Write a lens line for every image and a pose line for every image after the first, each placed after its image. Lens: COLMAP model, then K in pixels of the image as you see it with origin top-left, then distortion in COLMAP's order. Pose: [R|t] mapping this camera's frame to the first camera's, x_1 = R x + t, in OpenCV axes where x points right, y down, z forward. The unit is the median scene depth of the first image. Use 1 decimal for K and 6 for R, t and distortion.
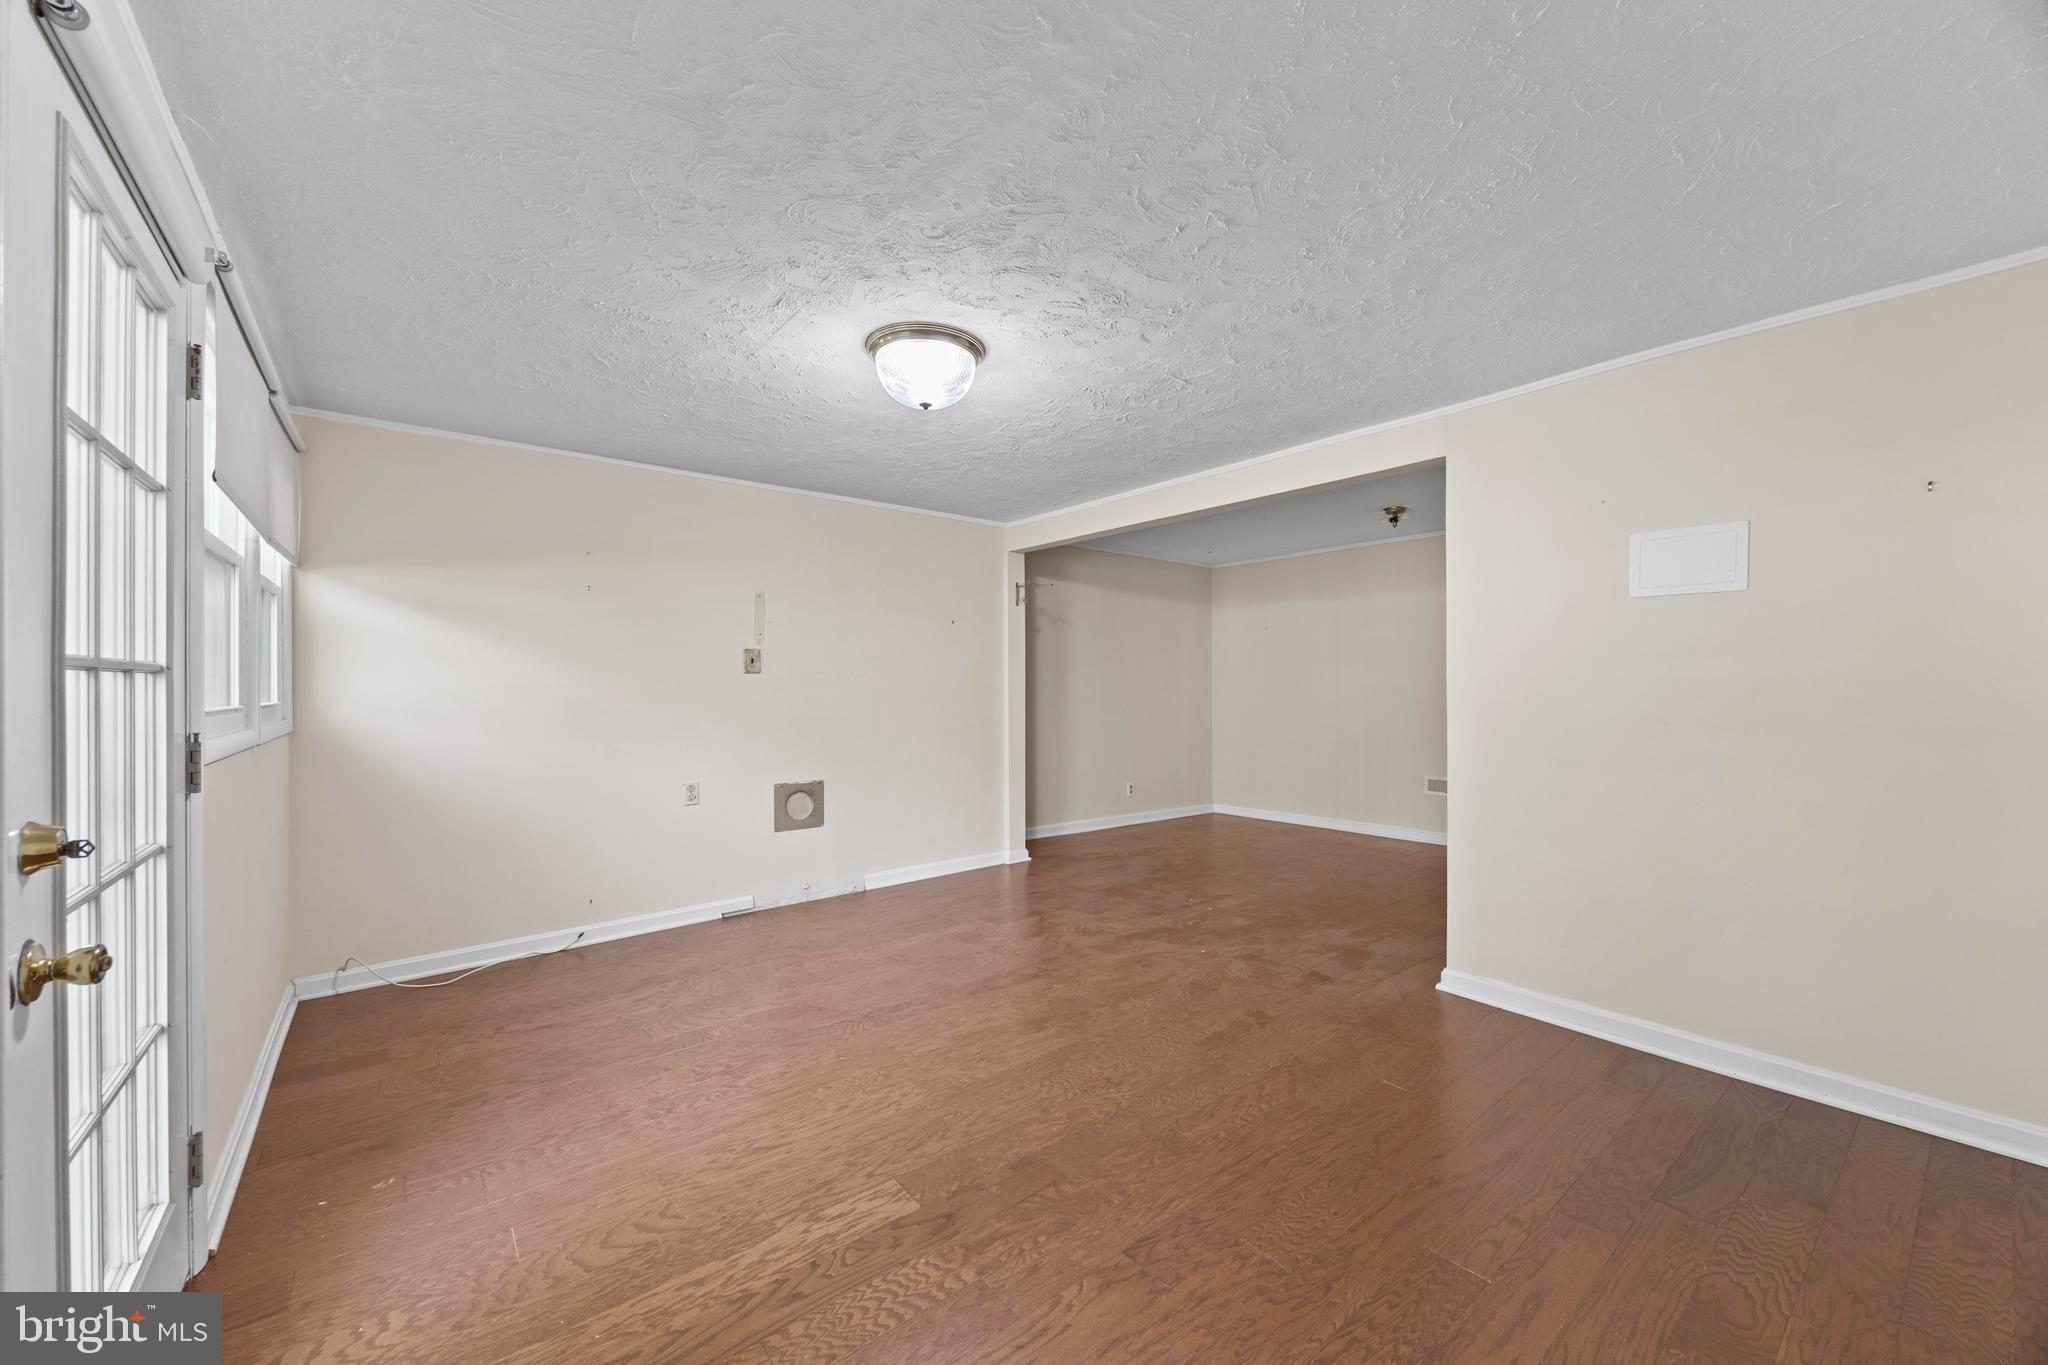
lens RADIAL K [[778.3, 0, 1020.5], [0, 778.3, 682.2], [0, 0, 1]] dist [-0.002462, 0.000098]
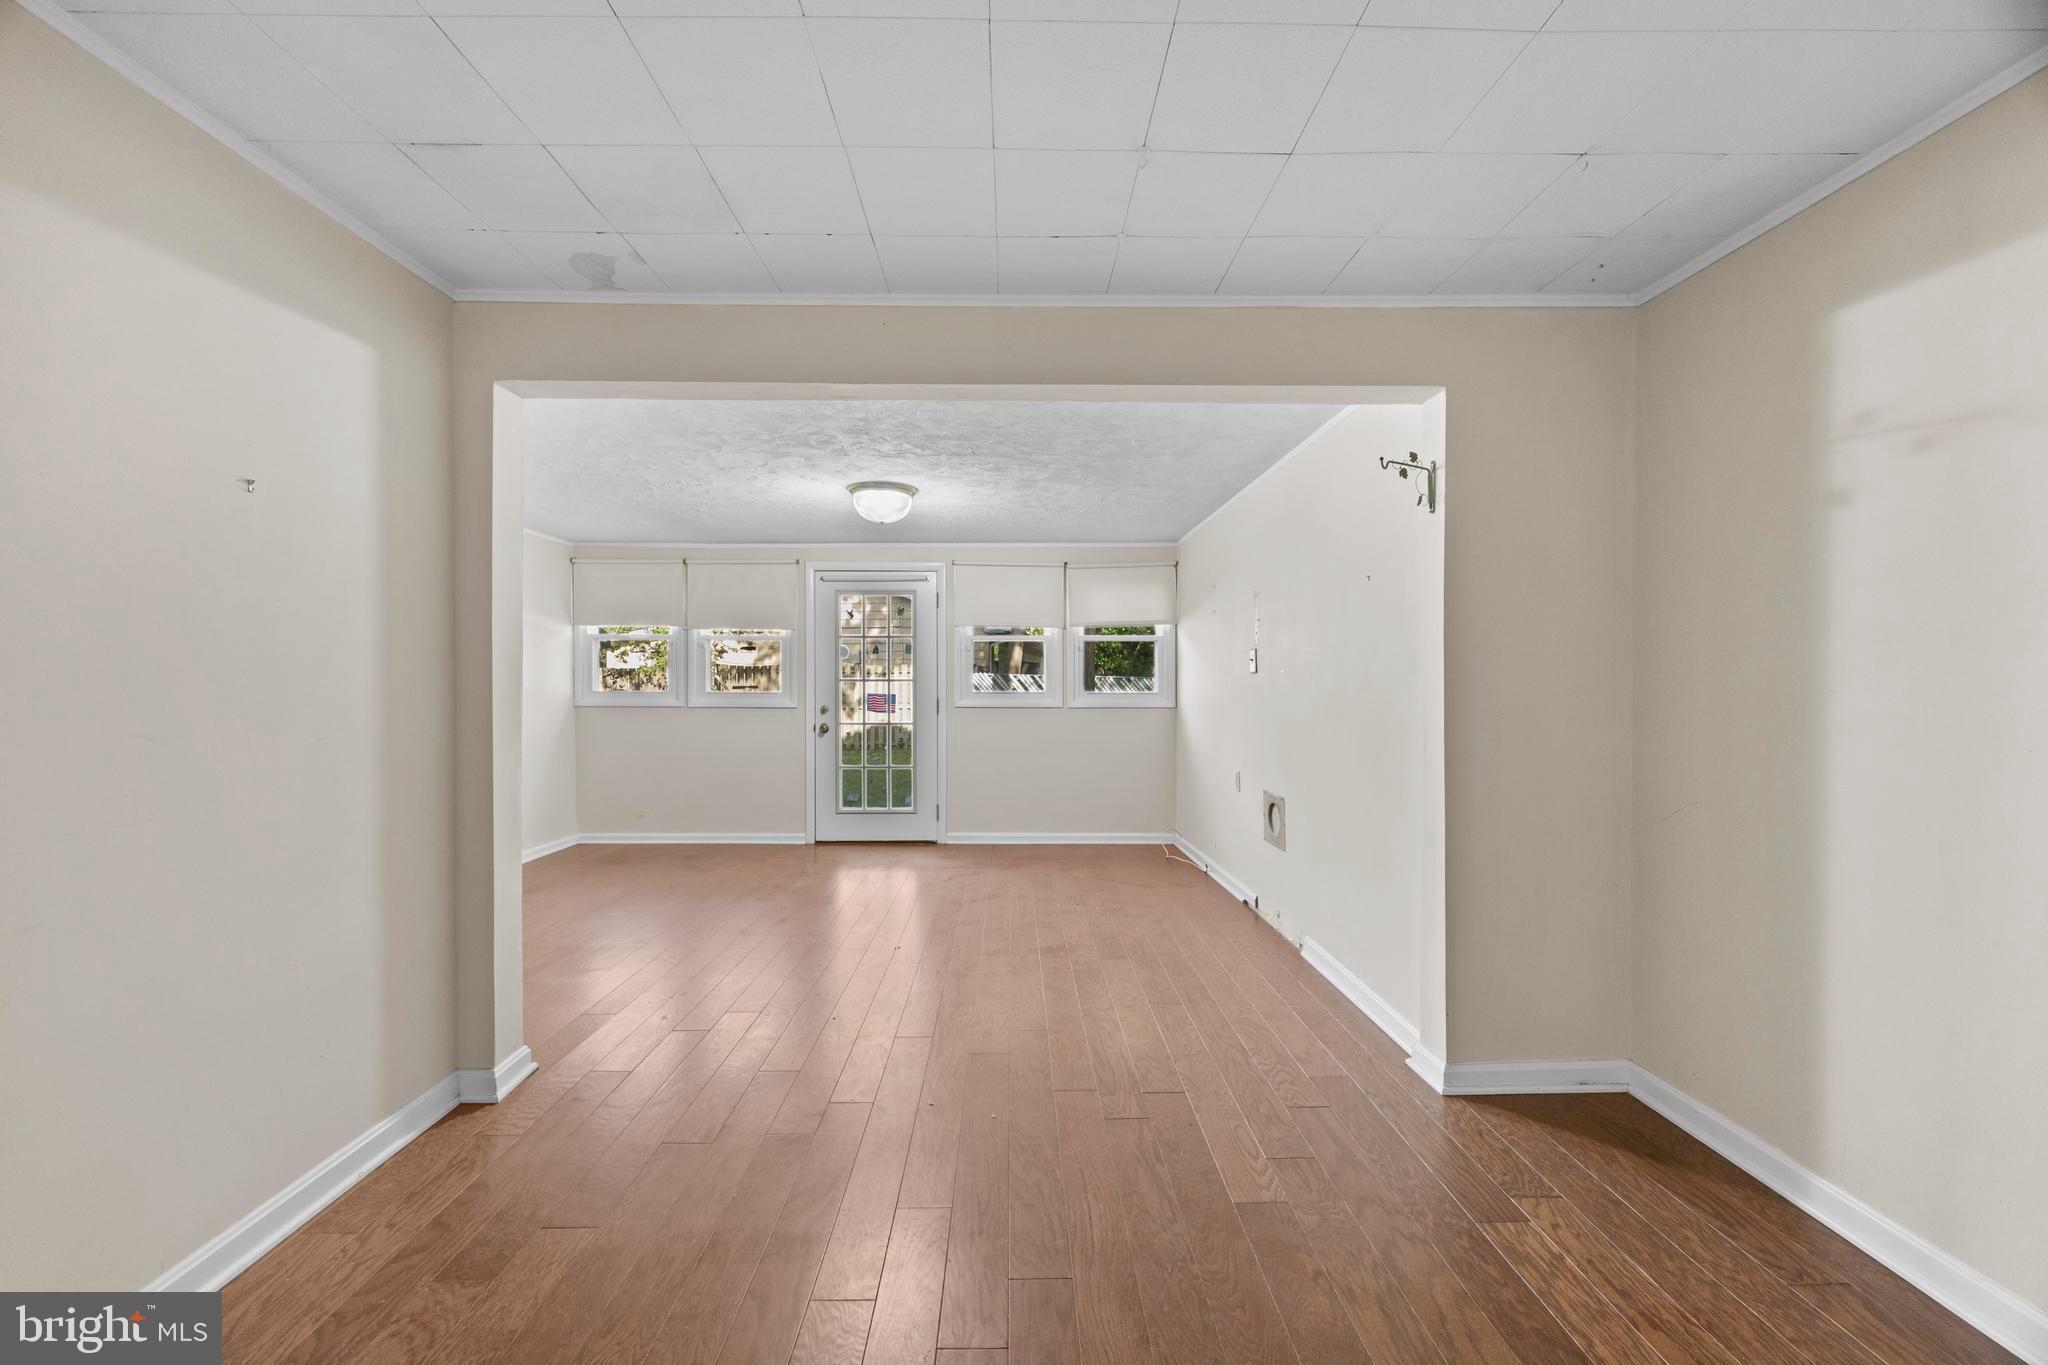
lens RADIAL K [[784.4, 0, 1017.3], [0, 784.4, 683.7], [0, 0, 1]] dist [-0.001140, 0.000144]
pose [[-0.620751, 0.010512, -0.783937, 0.604325], [0.009135, 0.999939, 0.006175, -0.006668], [0.783954, -0.003328, -0.620810, 1.333204]]
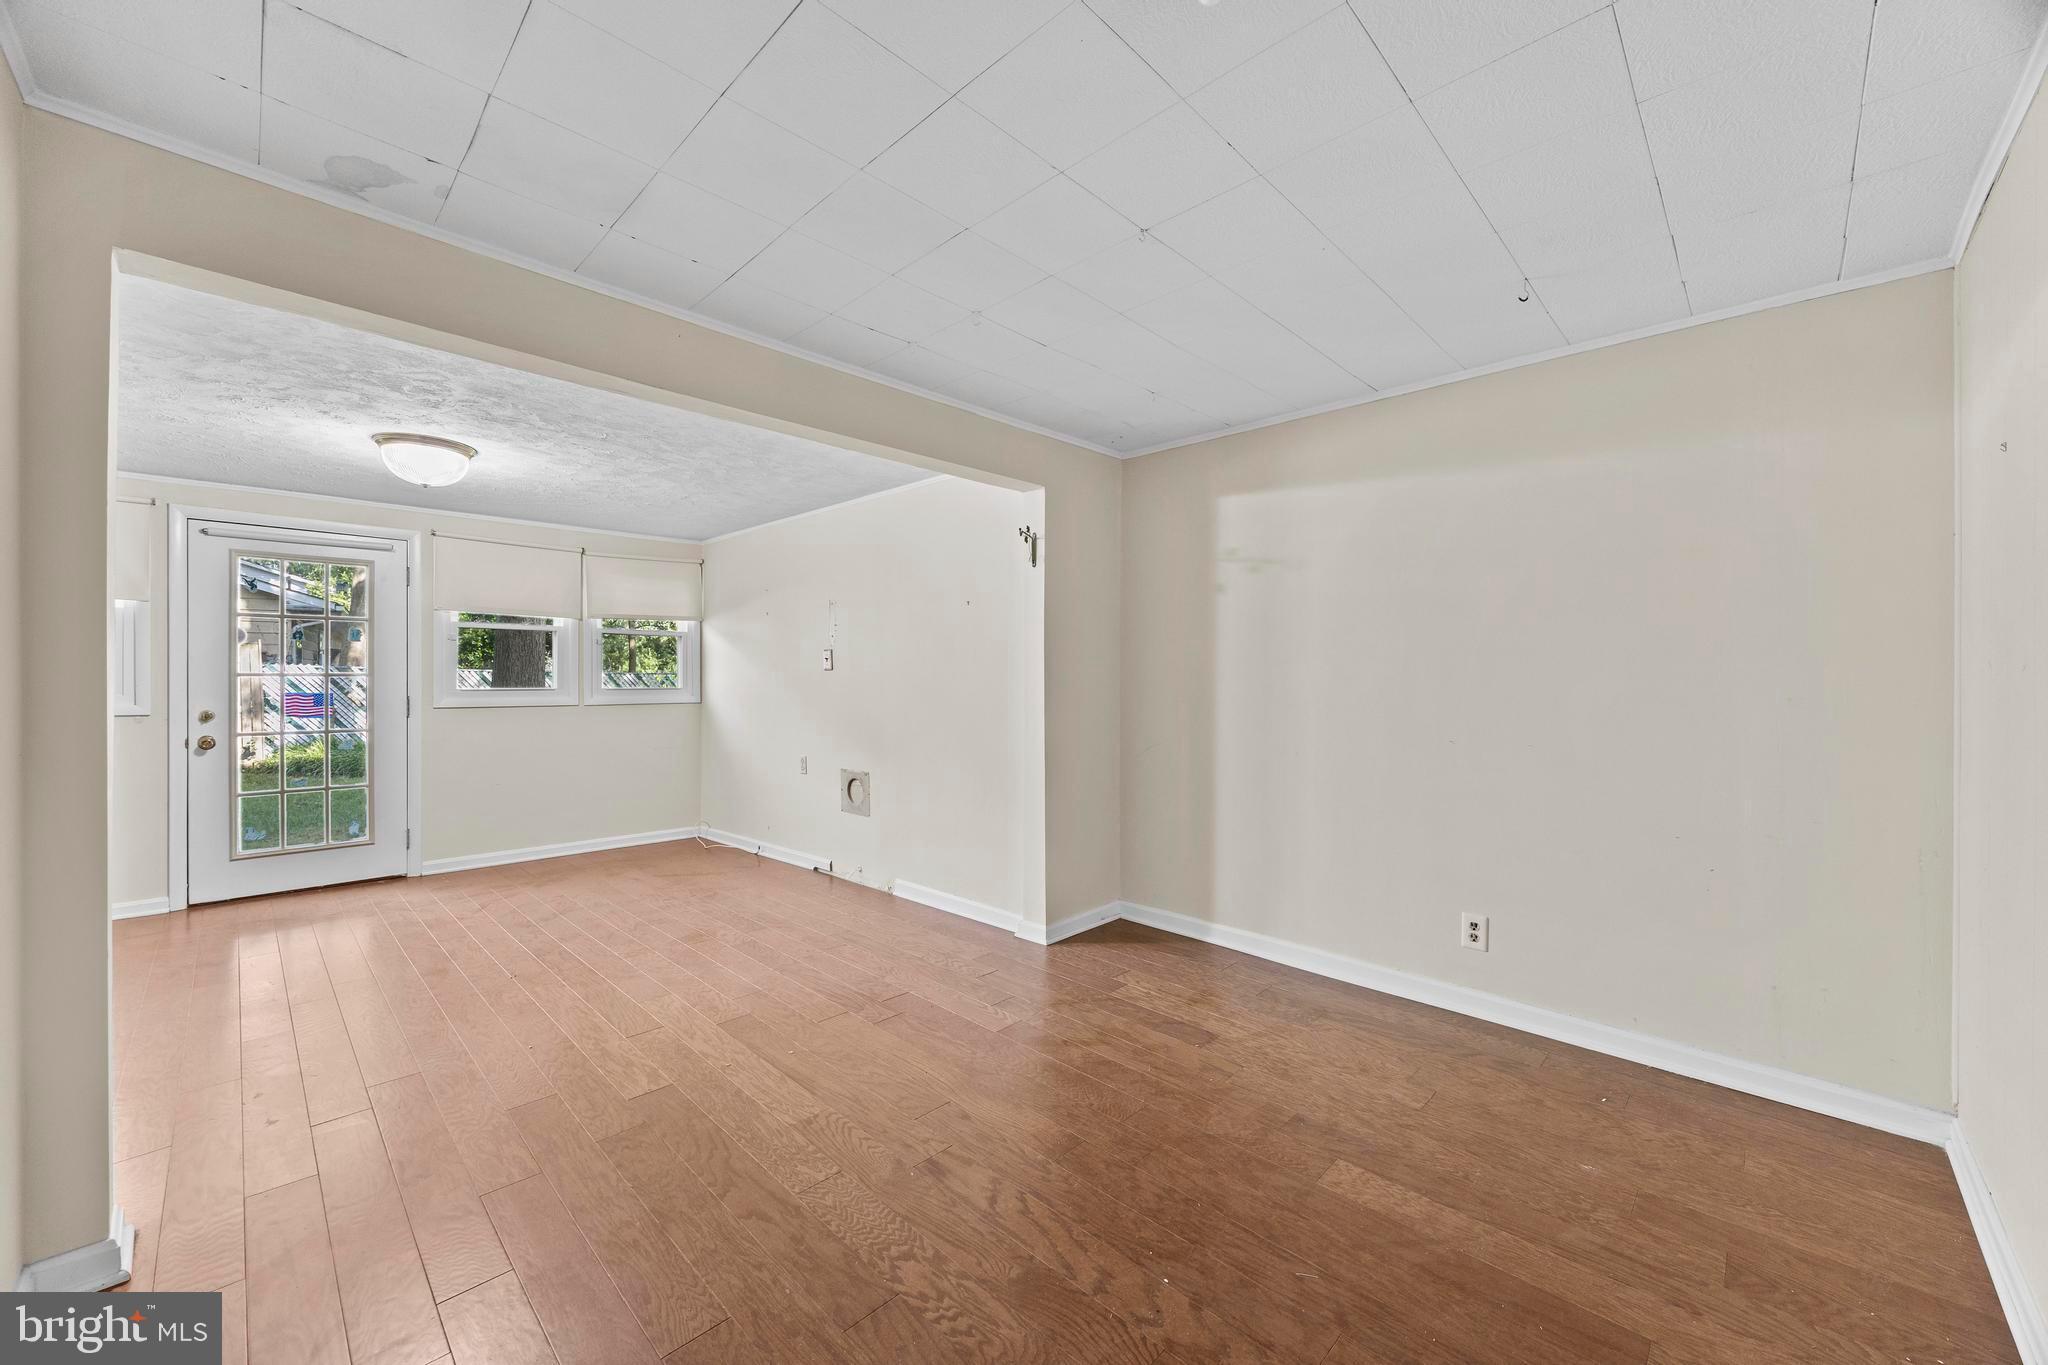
lens RADIAL K [[793.5, 0, 1024.0], [0, 793.5, 682.5], [0, 0, 1]] dist [-0.002368, 0.000205]
pose [[0.121903, 0.016074, -0.992412, 0.834532], [0.002445, 0.999861, 0.016495, -0.011851], [0.992539, -0.004437, 0.121847, 1.101731]]
